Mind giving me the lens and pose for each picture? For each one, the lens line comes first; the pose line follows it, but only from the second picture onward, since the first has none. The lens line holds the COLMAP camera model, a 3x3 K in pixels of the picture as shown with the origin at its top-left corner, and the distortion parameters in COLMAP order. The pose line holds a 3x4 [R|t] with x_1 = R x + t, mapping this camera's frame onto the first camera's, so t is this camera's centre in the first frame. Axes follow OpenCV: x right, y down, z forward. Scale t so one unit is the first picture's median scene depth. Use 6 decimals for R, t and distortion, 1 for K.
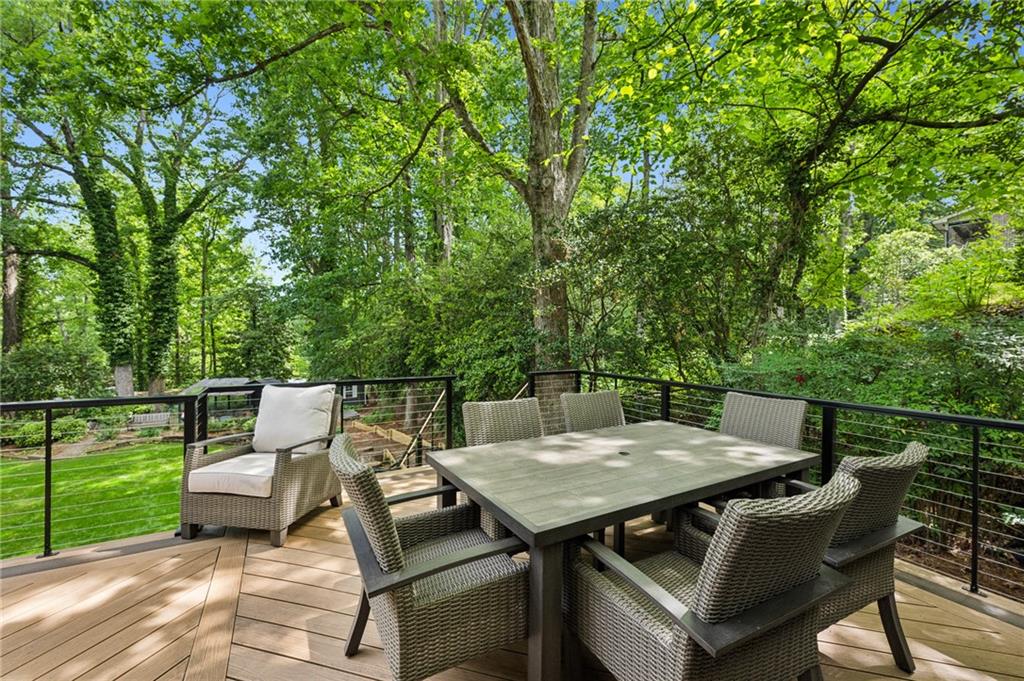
lens RADIAL K [[412.1, 0, 511.7], [0, 412.1, 341.8], [0, 0, 1]] dist [-0.002664, -0.000332]
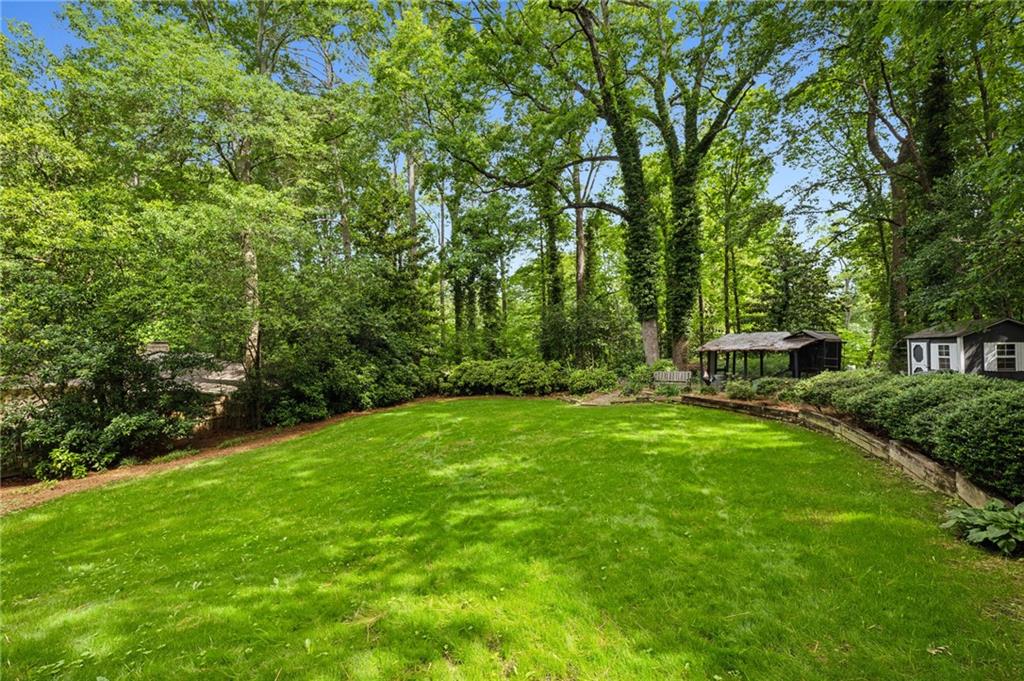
lens RADIAL K [[412.1, 0, 514.3], [0, 412.1, 344.7], [0, 0, 1]] dist [-0.002664, -0.000332]
pose [[0.440699, -0.011371, -0.897583, -0.232850], [0.005470, 0.999935, -0.009982, 0.106520], [0.897638, -0.000511, 0.440733, 0.297263]]
